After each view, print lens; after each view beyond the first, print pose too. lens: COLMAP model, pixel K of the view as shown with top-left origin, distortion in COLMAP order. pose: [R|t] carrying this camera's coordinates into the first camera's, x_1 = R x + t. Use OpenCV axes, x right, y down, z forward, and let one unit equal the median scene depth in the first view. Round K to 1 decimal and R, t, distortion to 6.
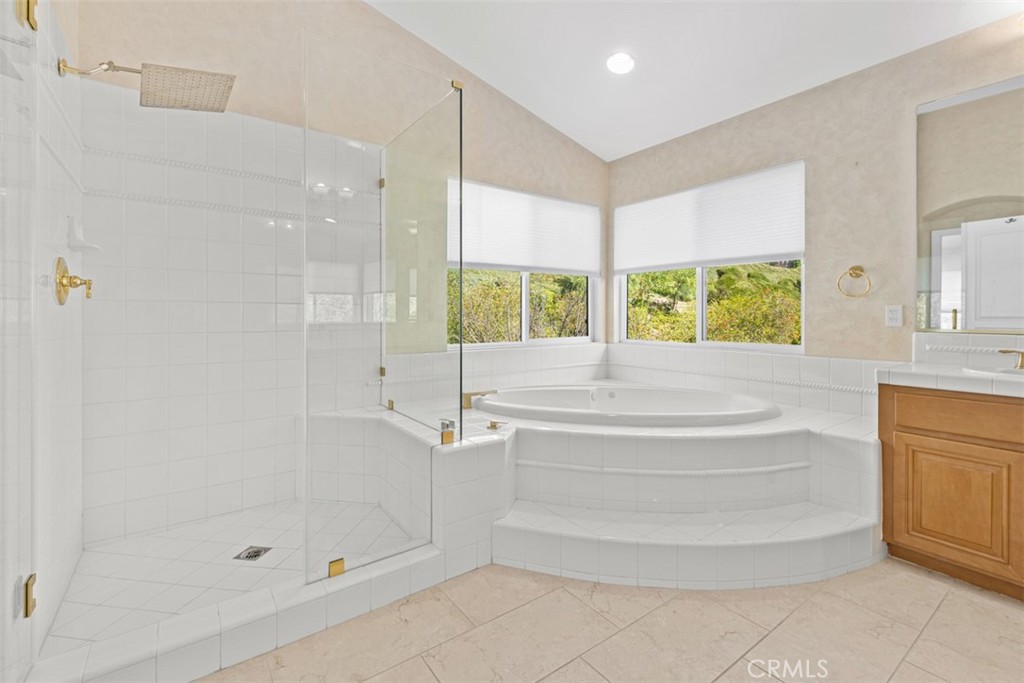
lens RADIAL K [[449.5, 0, 498.5], [0, 449.5, 319.8], [0, 0, 1]] dist [-0.000031, 0.000930]
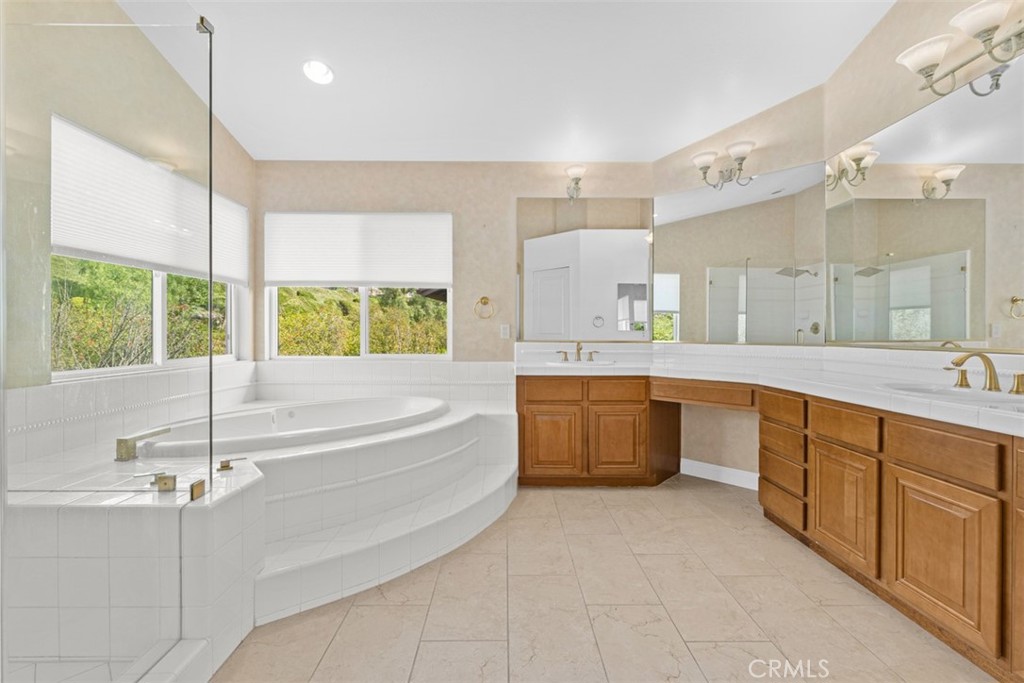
lens RADIAL K [[449.5, 0, 508.8], [0, 449.5, 336.9], [0, 0, 1]] dist [-0.000031, 0.000930]
pose [[0.574905, -0.004902, 0.818206, -0.316587], [0.003352, 0.999988, 0.003636, 0.003352], [-0.818214, 0.000652, 0.574914, 0.105624]]
